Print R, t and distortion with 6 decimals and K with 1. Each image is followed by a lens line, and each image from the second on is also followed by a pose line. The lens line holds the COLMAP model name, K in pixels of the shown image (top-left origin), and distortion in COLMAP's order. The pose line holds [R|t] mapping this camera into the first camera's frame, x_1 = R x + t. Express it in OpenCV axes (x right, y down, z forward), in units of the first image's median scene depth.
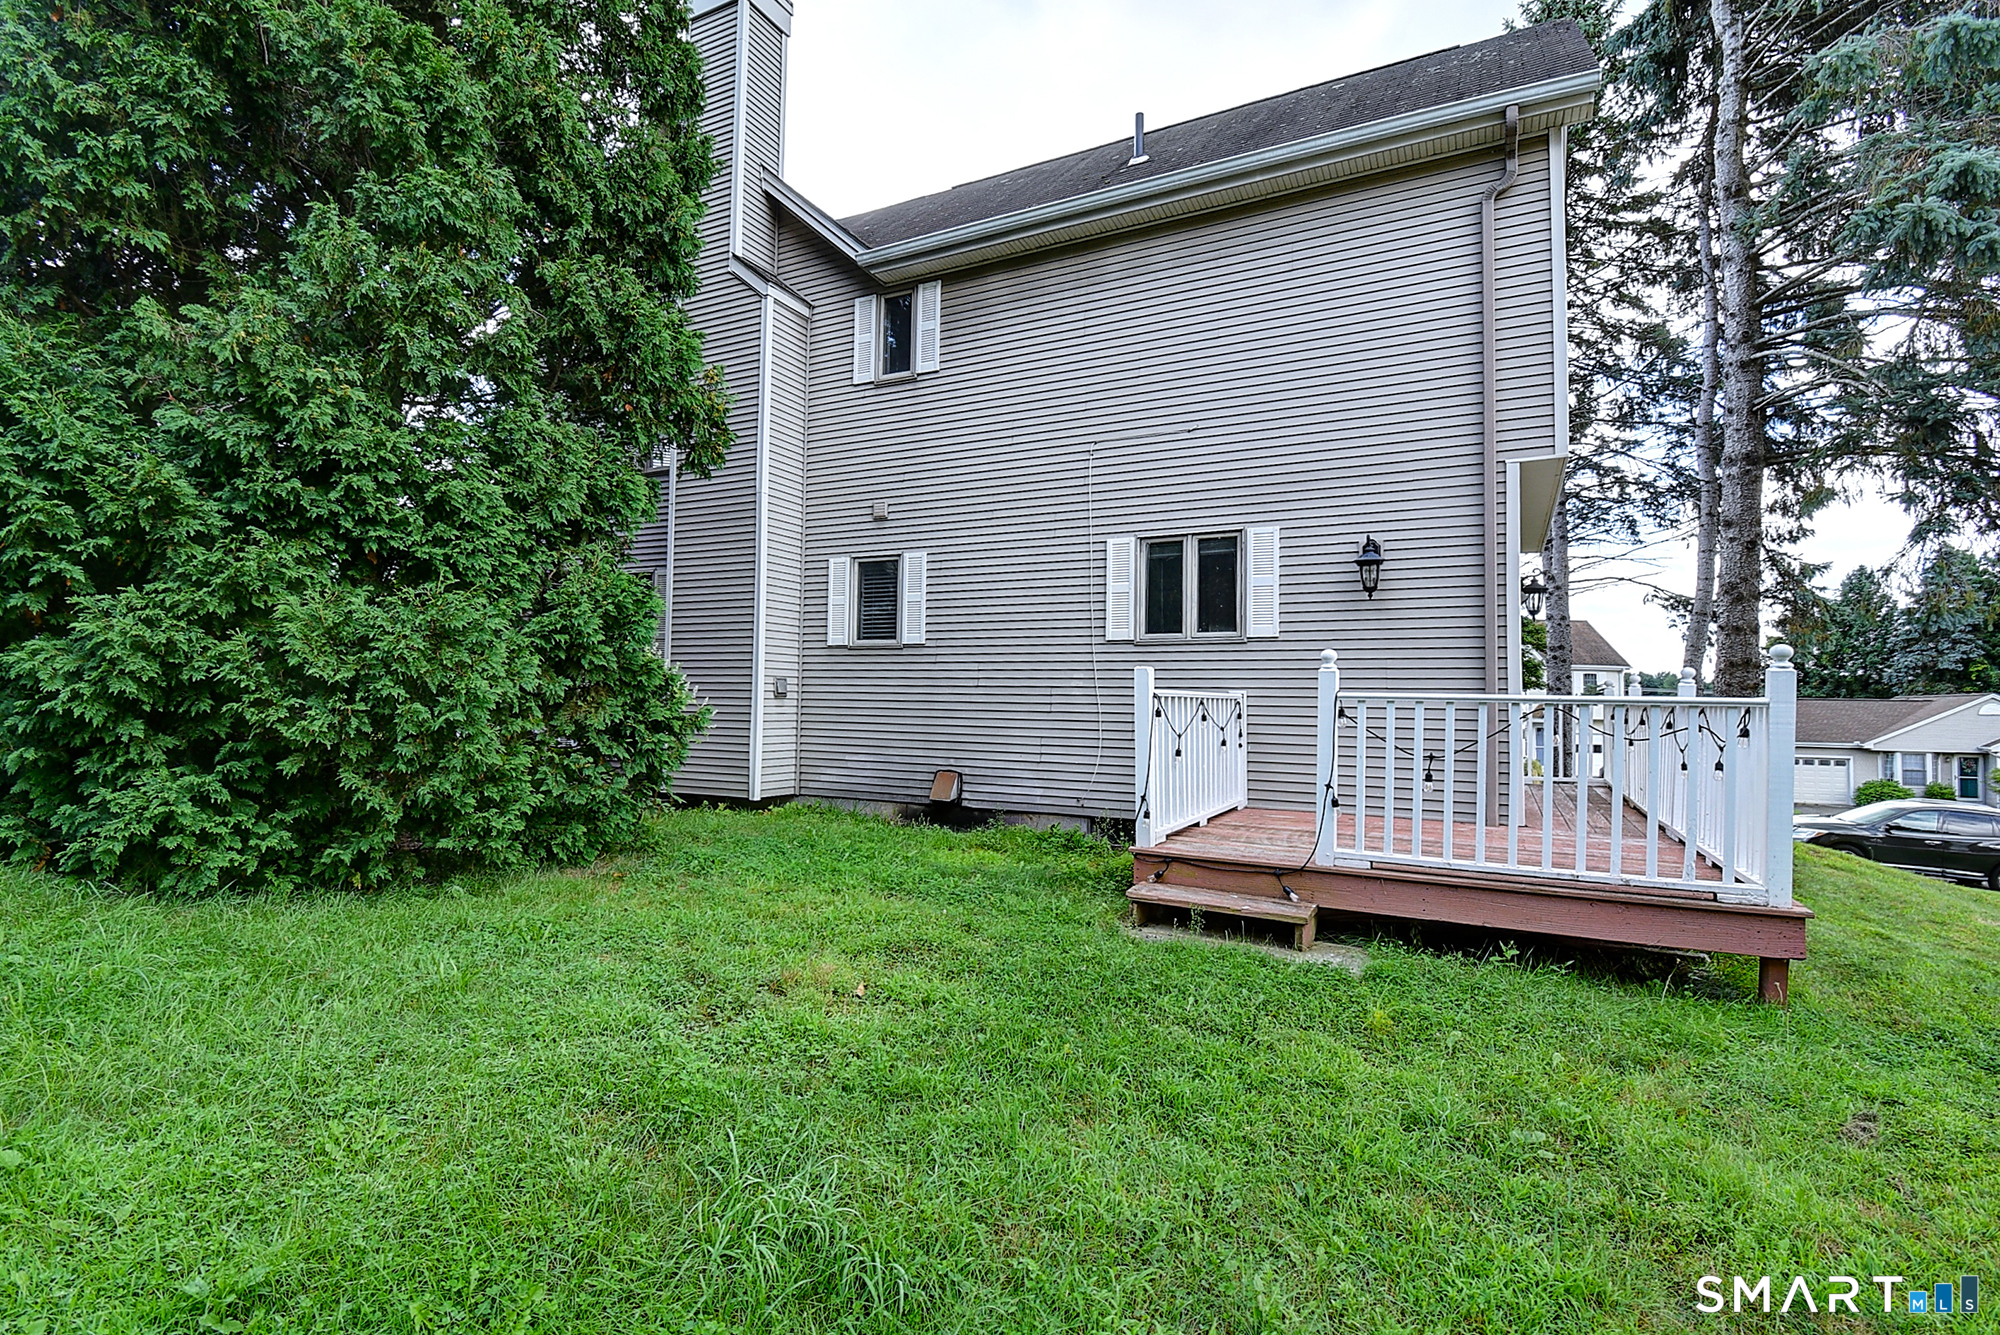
lens RADIAL K [[956.4, 0, 1000.0], [0, 956.4, 667.5], [0, 0, 1]] dist [0.026254, -0.030055]
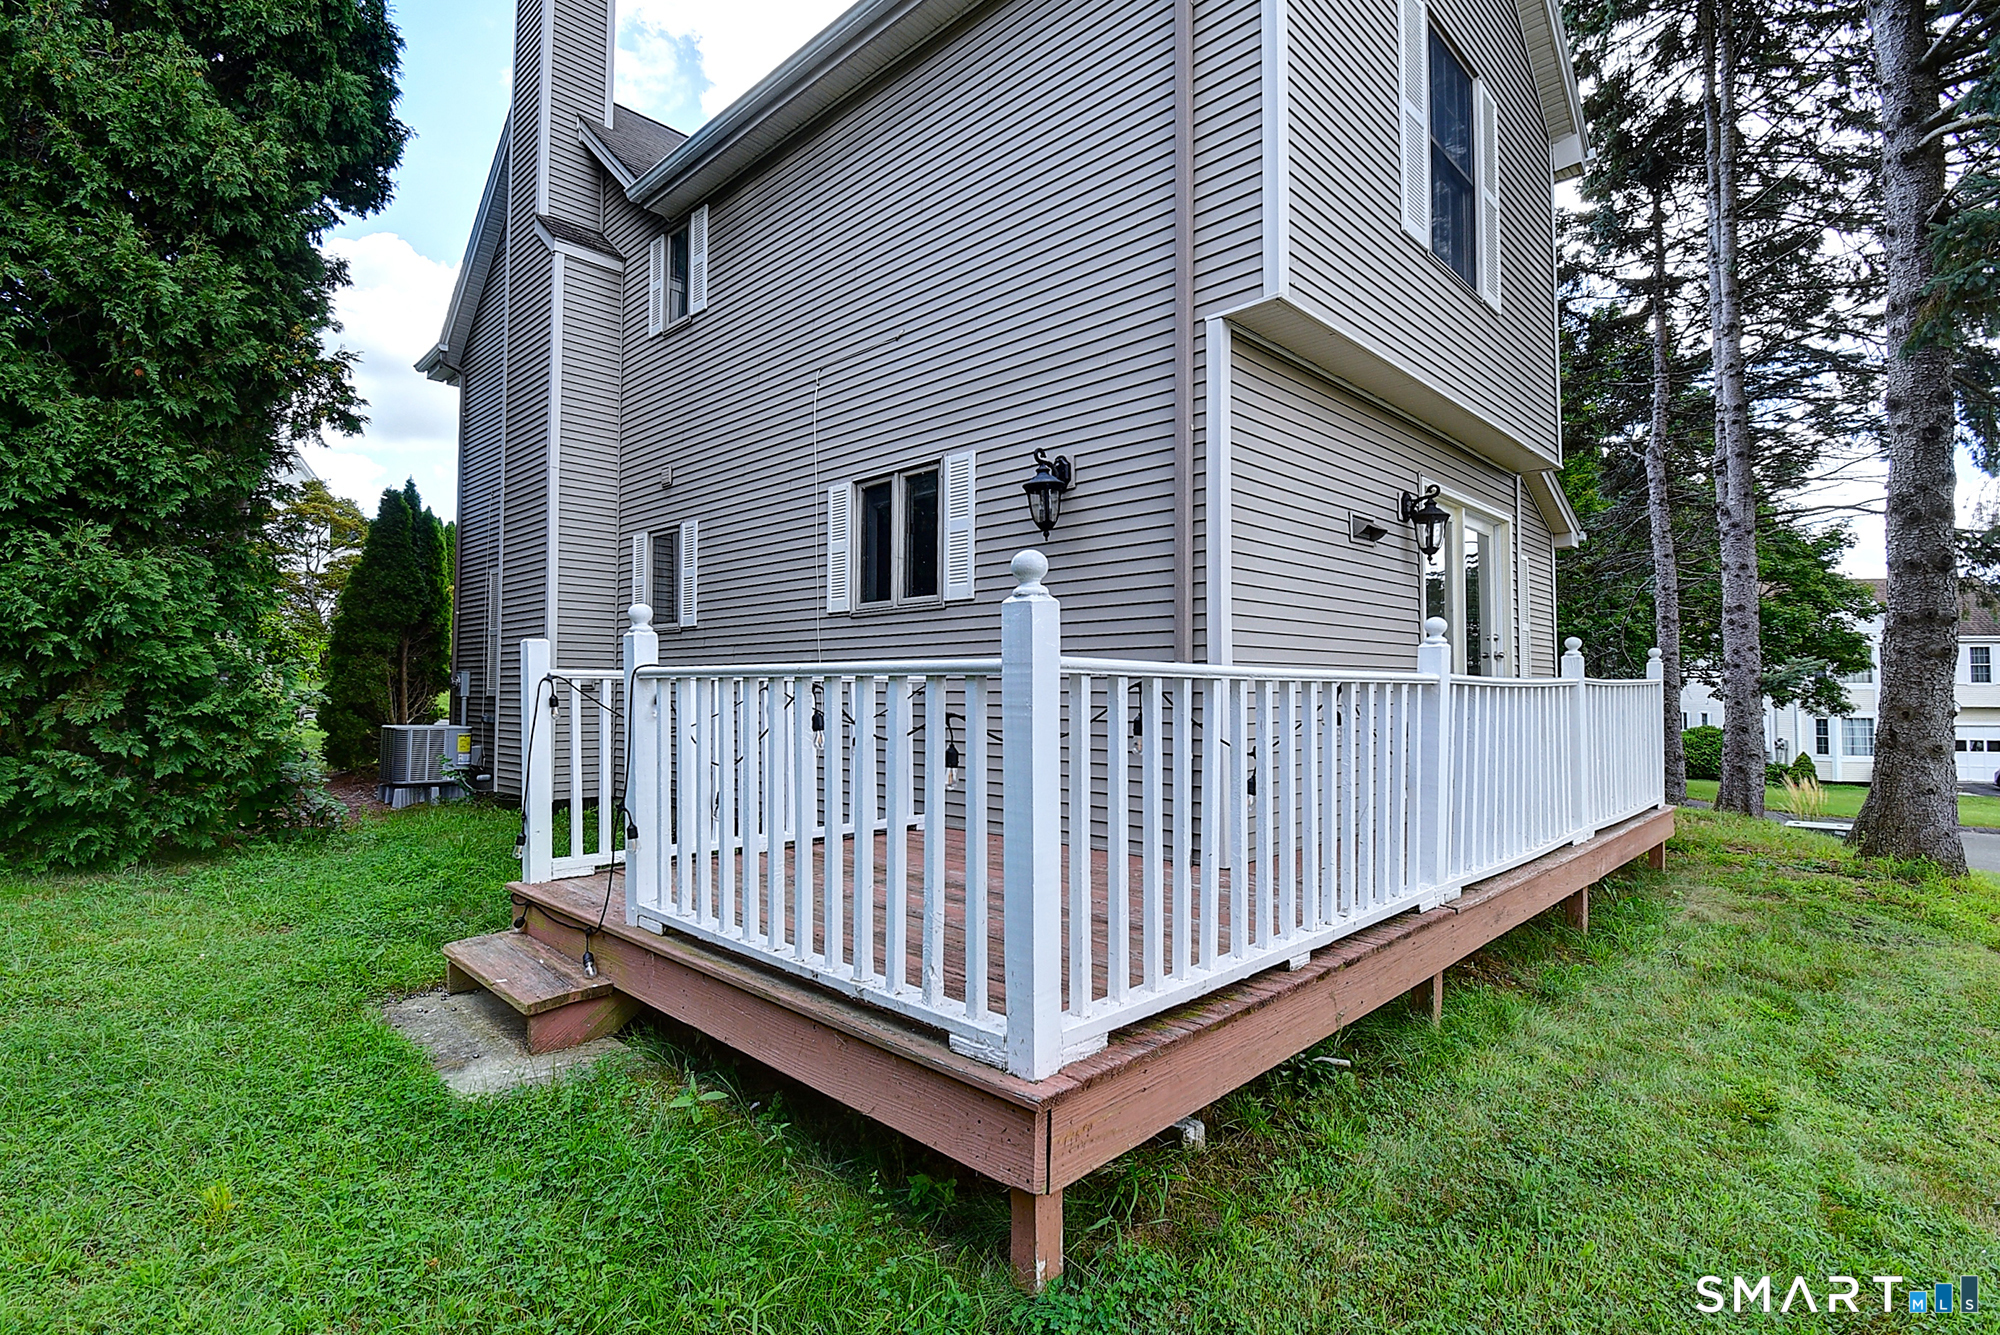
lens RADIAL K [[956.4, 0, 1000.0], [0, 956.4, 667.5], [0, 0, 1]] dist [0.026254, -0.030055]
pose [[0.956509, -0.019017, -0.291083, 0.479831], [0.021301, 0.999762, 0.004679, 0.016306], [0.290925, -0.010676, 0.956686, 0.270737]]
